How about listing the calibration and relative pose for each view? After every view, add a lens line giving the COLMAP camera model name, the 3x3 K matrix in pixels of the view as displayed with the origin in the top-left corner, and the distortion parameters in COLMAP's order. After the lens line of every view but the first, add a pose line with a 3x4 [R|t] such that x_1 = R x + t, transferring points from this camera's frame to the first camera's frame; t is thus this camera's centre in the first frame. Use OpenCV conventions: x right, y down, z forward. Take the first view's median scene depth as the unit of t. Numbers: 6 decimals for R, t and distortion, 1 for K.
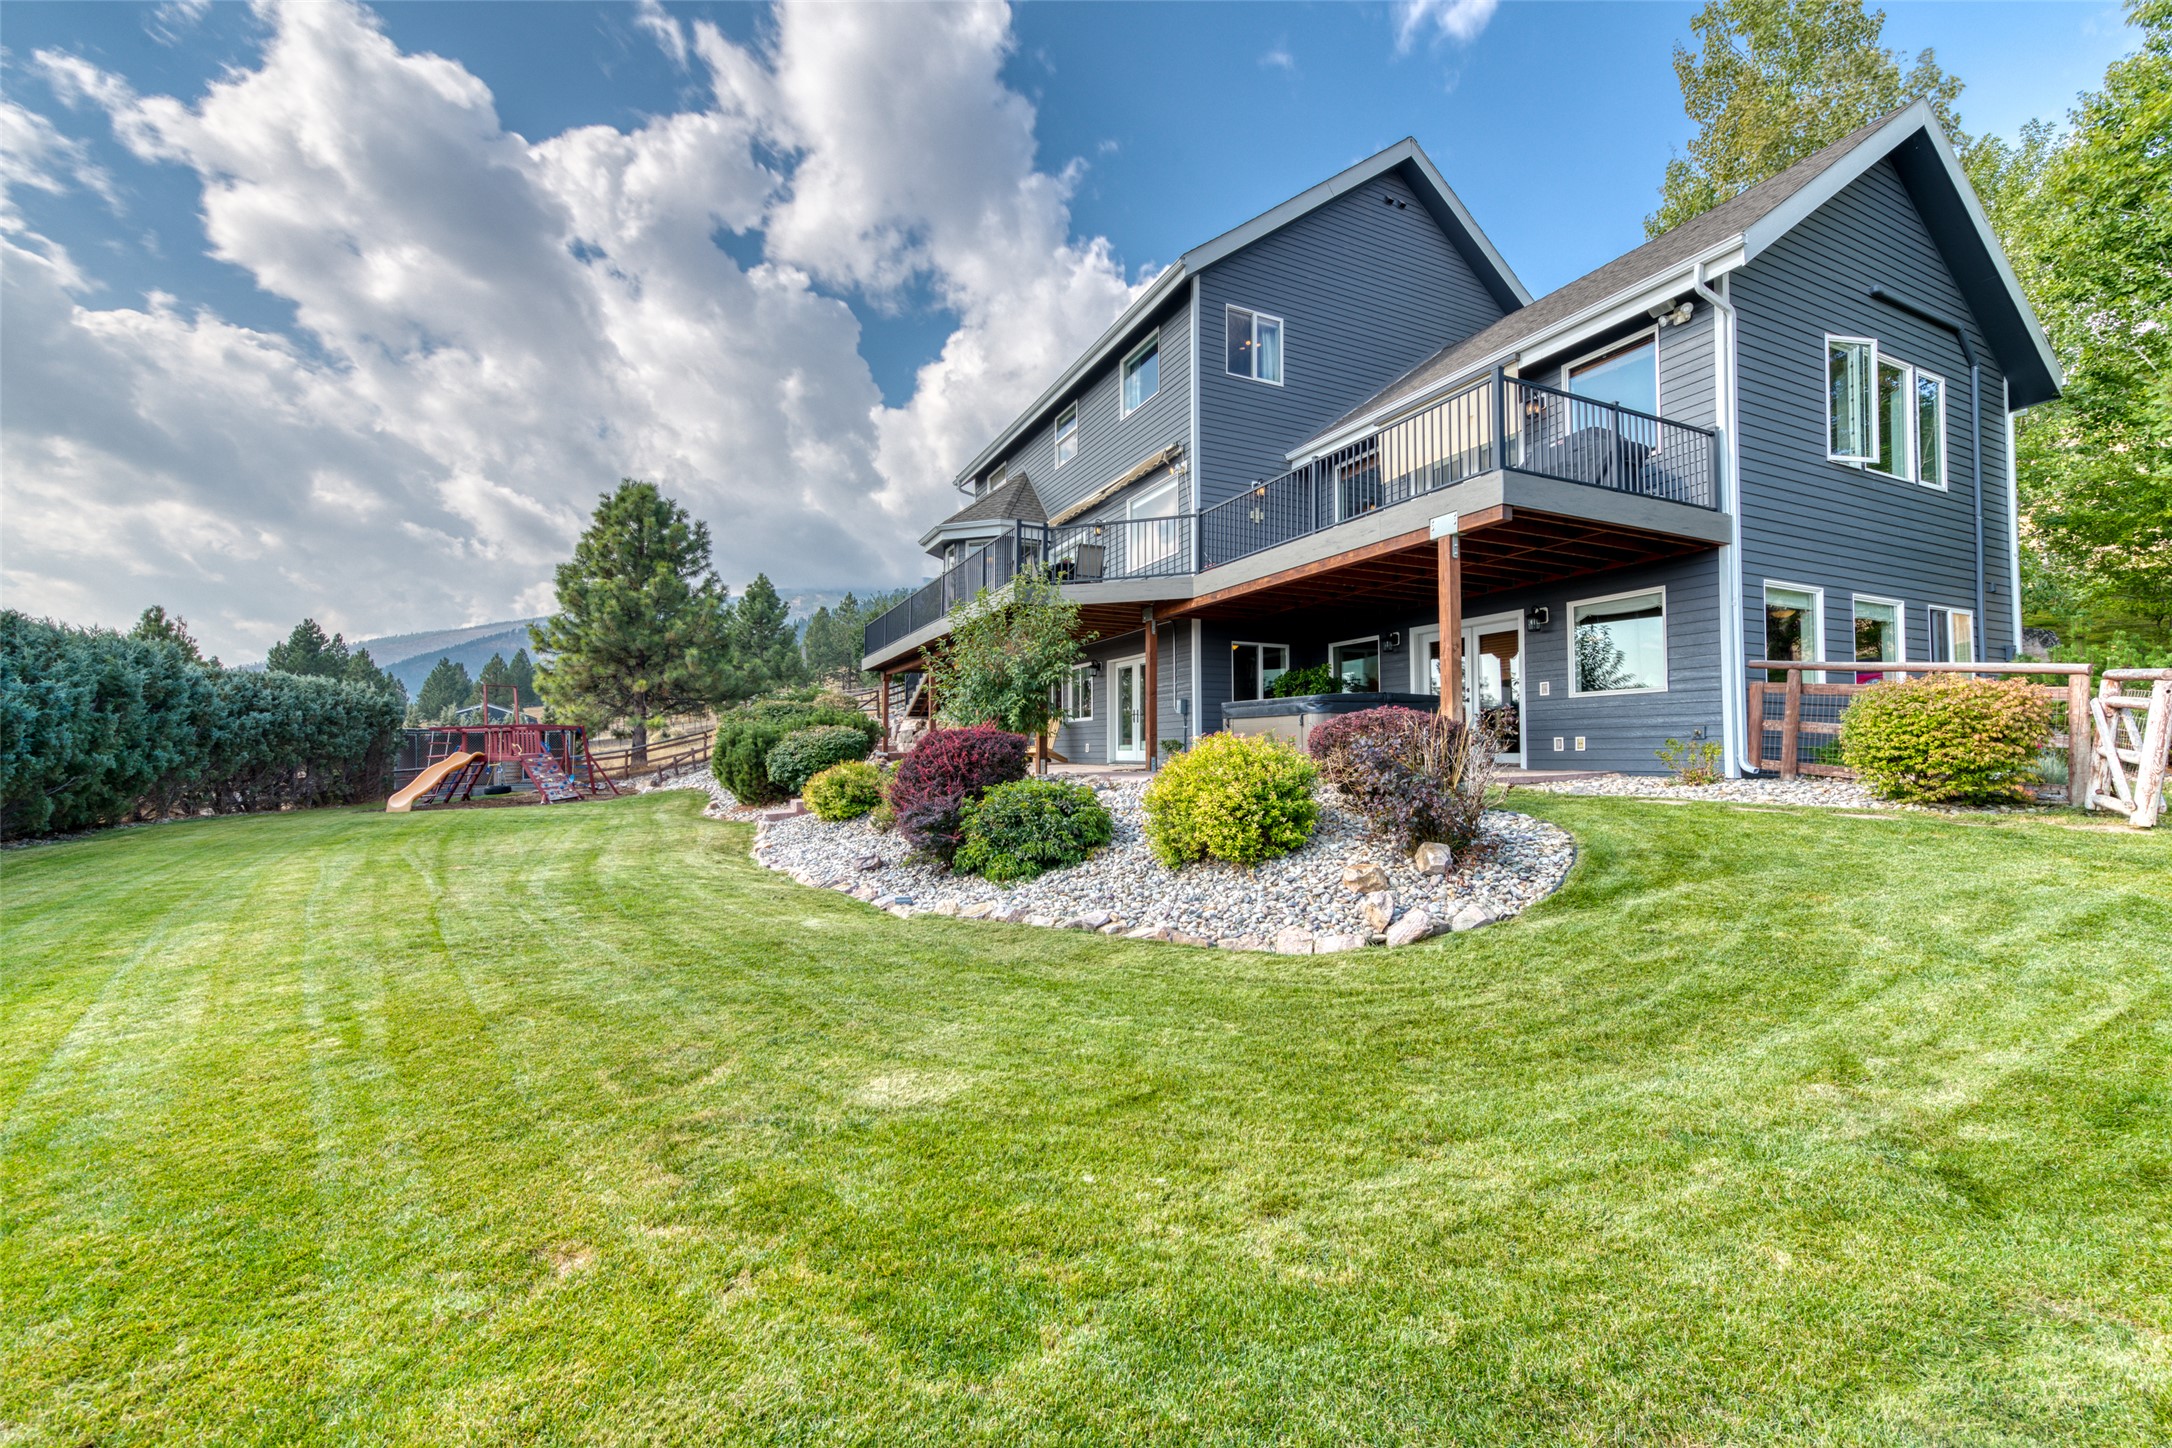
lens RADIAL K [[863.5, 0, 1082.4], [0, 863.5, 718.3], [0, 0, 1]] dist [0.000924, -0.001285]
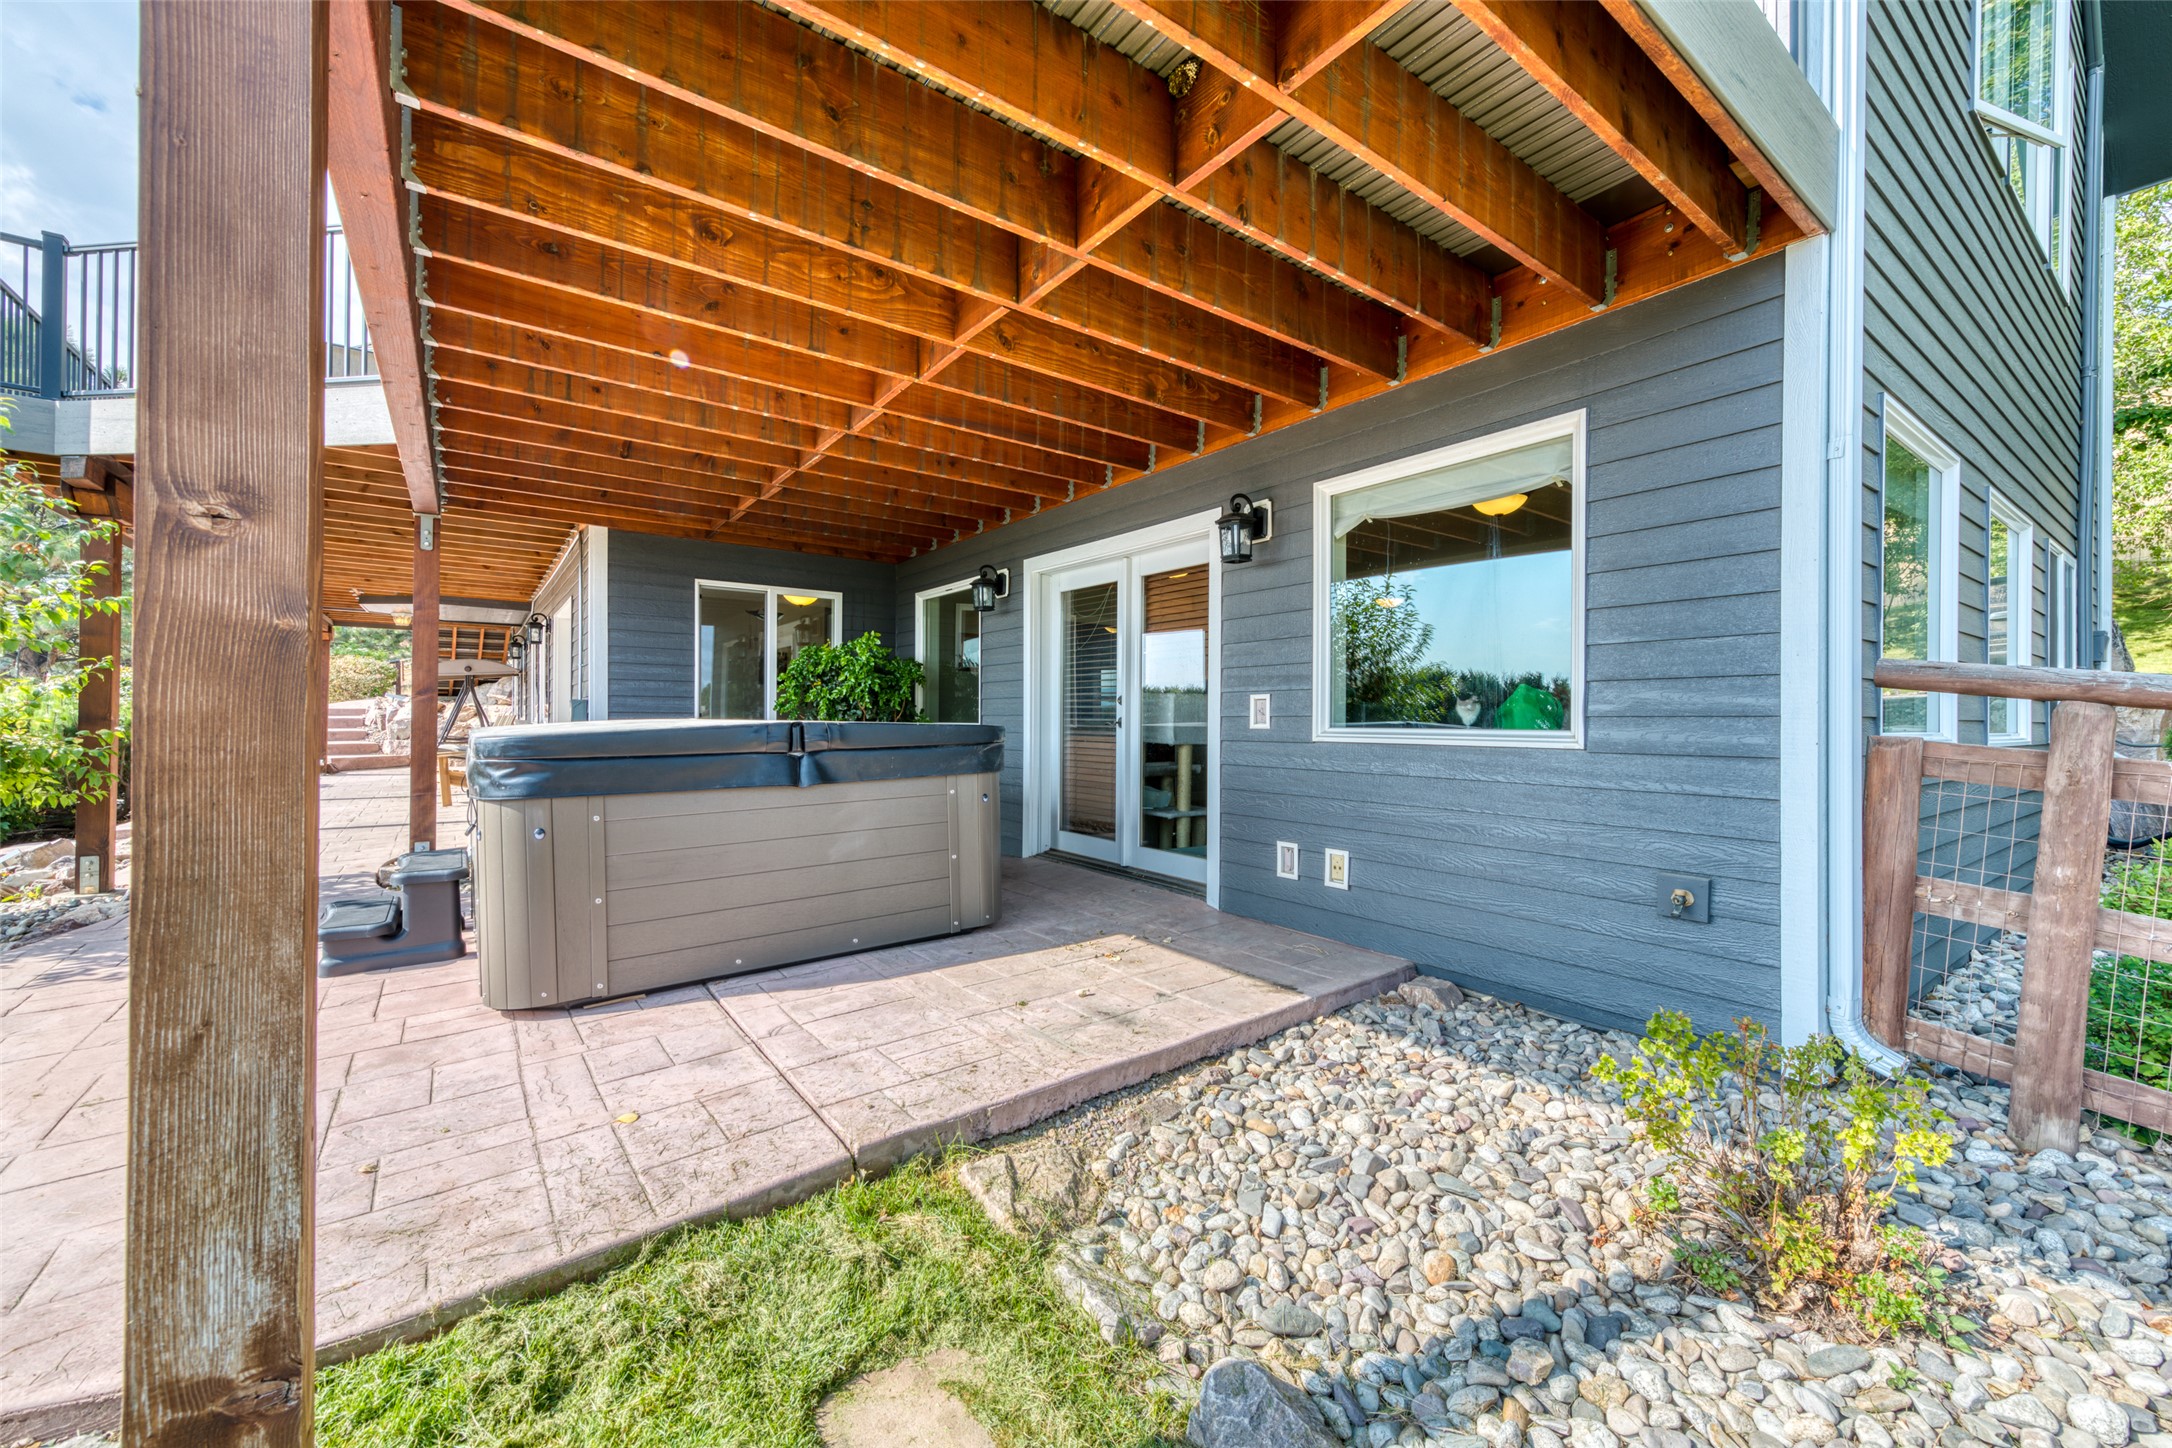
lens RADIAL K [[863.5, 0, 1090.8], [0, 863.5, 719.2], [0, 0, 1]] dist [0.000924, -0.001285]
pose [[0.980967, 0.004590, 0.194120, 0.385657], [-0.012067, 0.999229, 0.037351, -0.044399], [-0.193799, -0.038982, 0.980266, 0.635033]]
